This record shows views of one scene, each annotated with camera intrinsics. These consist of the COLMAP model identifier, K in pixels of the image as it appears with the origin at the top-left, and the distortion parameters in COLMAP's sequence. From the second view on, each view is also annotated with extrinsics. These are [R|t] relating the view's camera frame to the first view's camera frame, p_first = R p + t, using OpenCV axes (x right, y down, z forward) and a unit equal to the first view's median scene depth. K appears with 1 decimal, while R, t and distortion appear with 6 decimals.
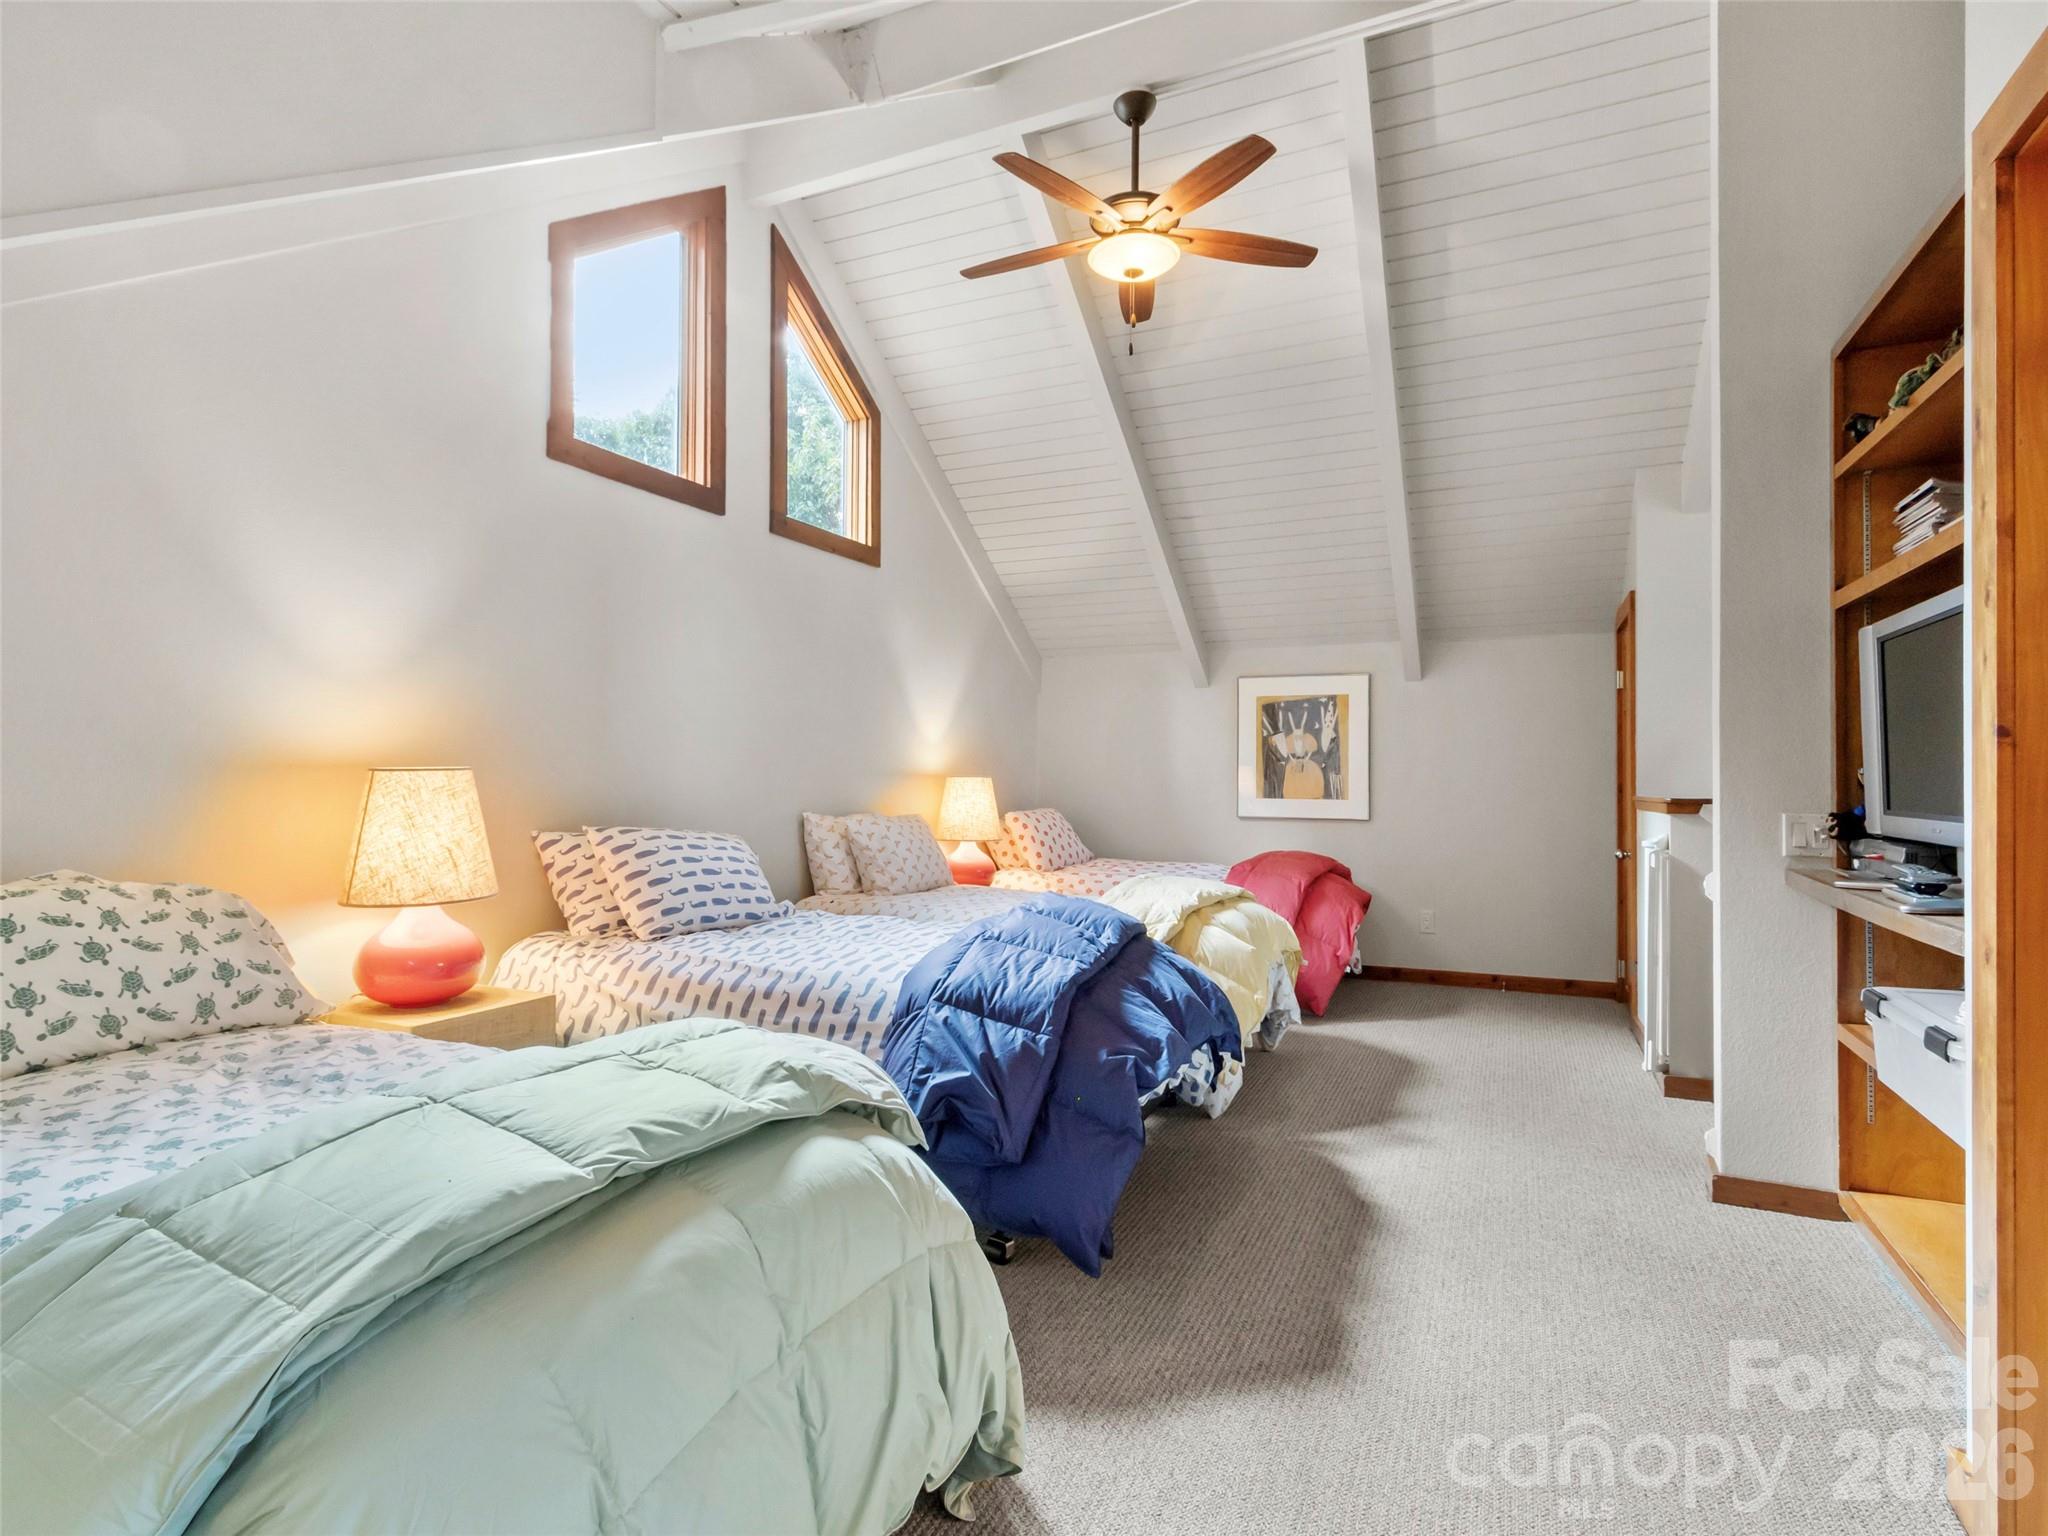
lens RADIAL K [[1044.1, 0, 1024.0], [0, 1044.1, 768.0], [0, 0, 1]] dist [0.000192, 0.000130]
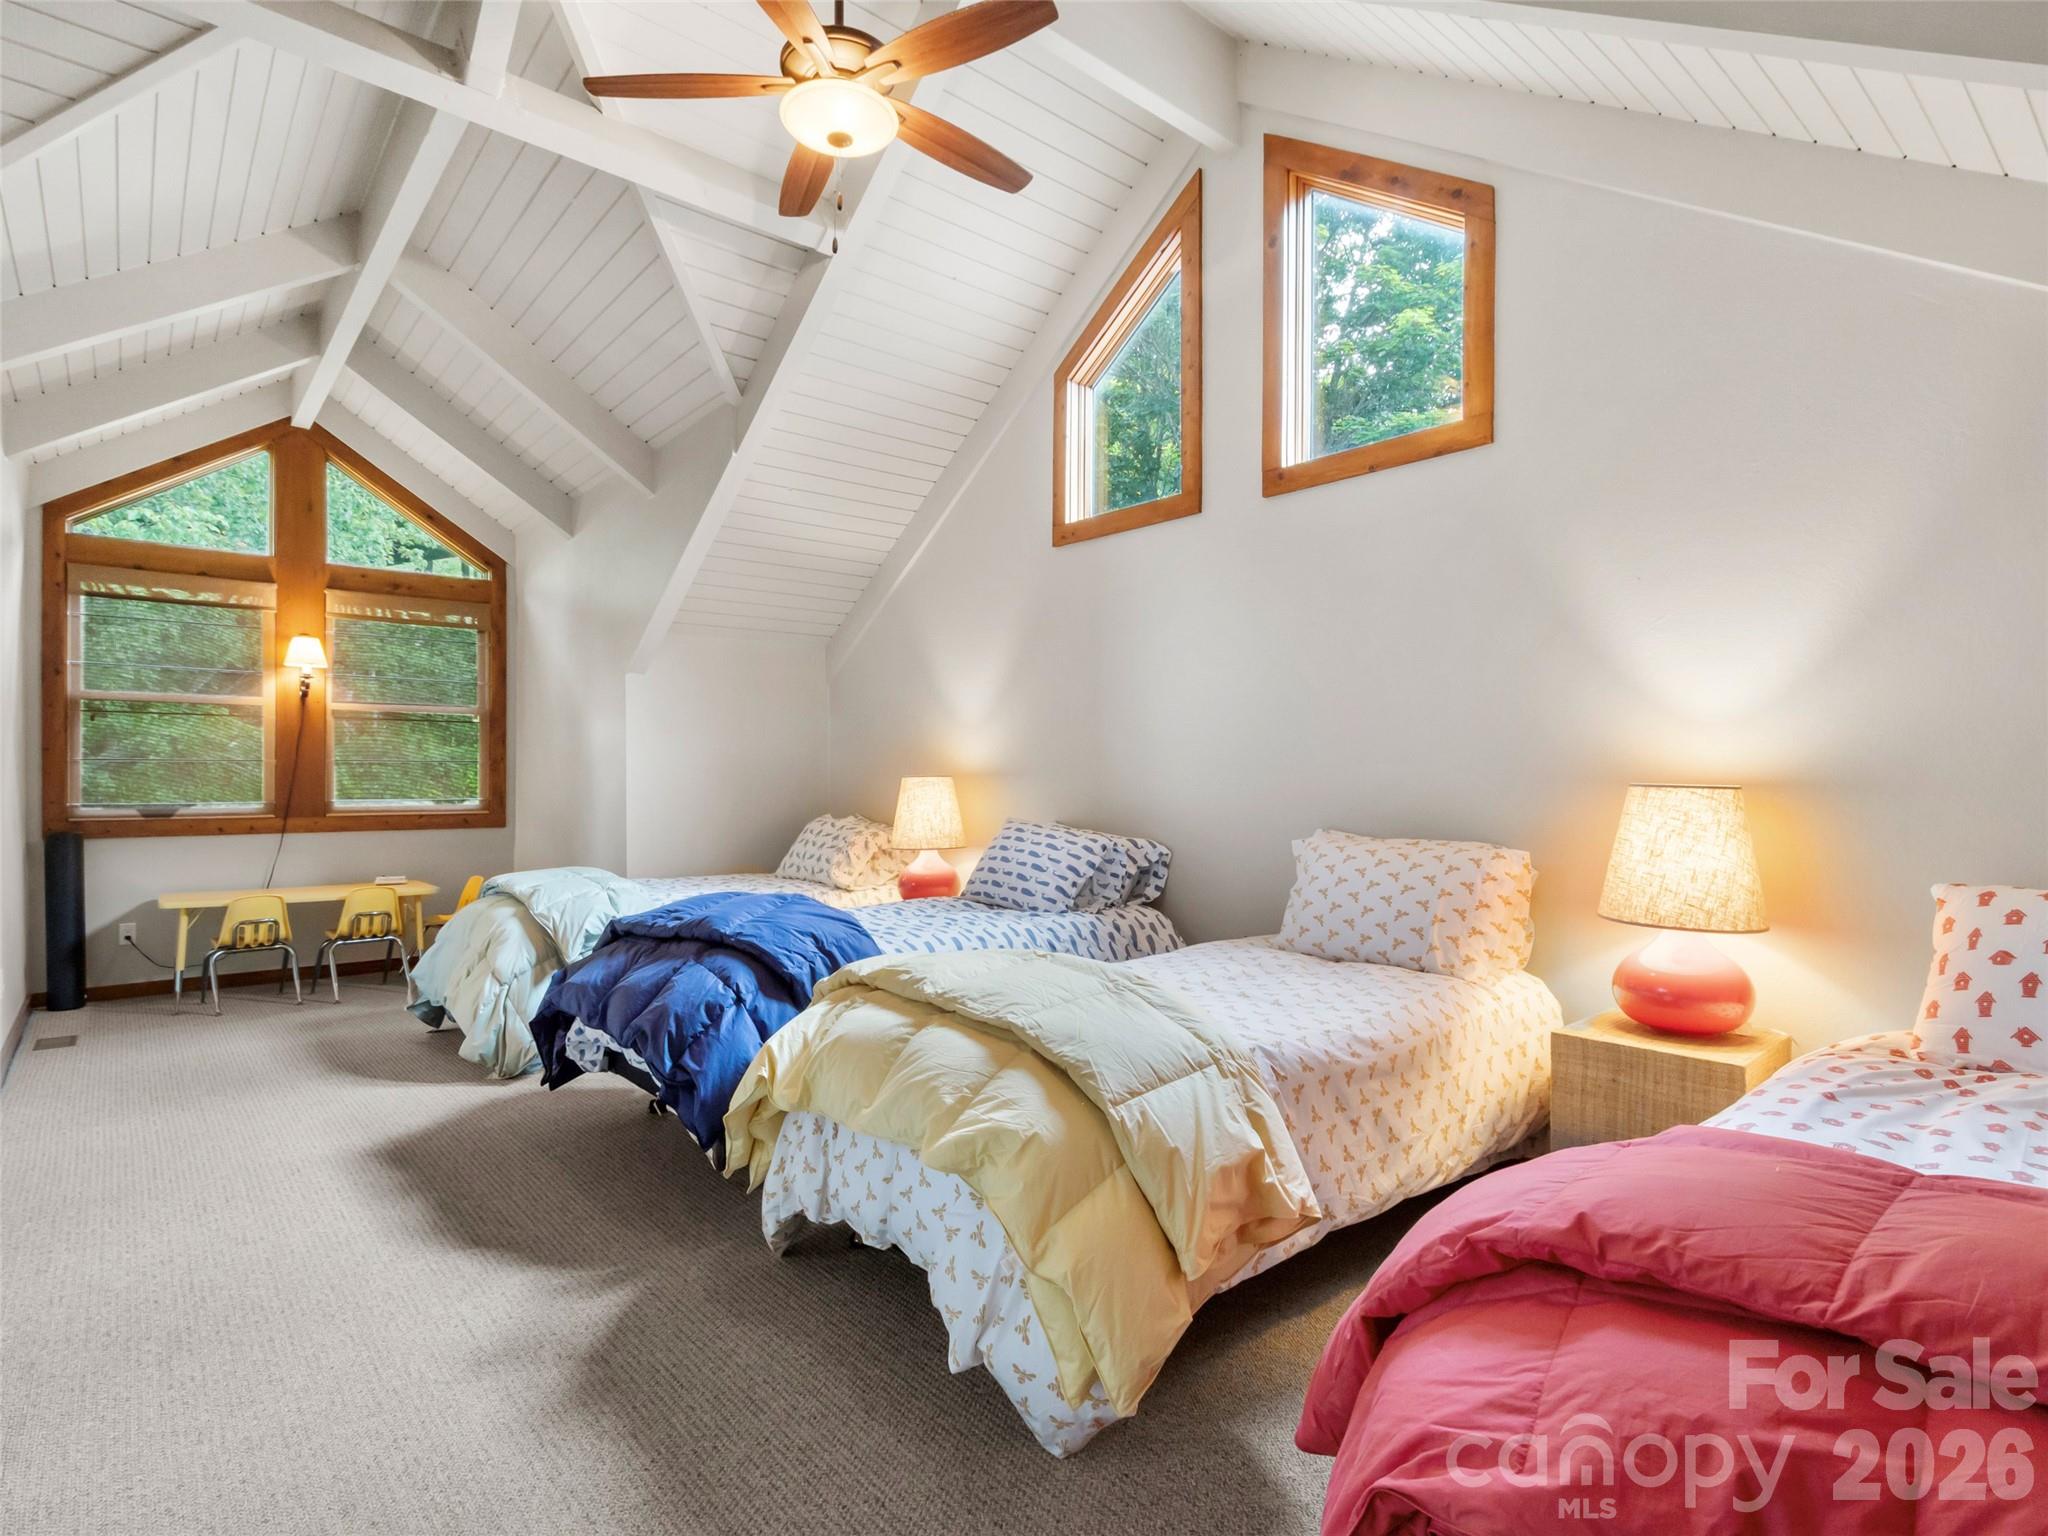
lens RADIAL K [[1060.9, 0, 1024.8], [0, 1060.9, 786.4], [0, 0, 1]] dist [0.004142, 0.000999]
pose [[-0.424561, 0.010772, -0.905335, 0.769413], [-0.002280, 0.999913, 0.012966, -0.001648], [0.905397, 0.007570, -0.424499, 1.462320]]
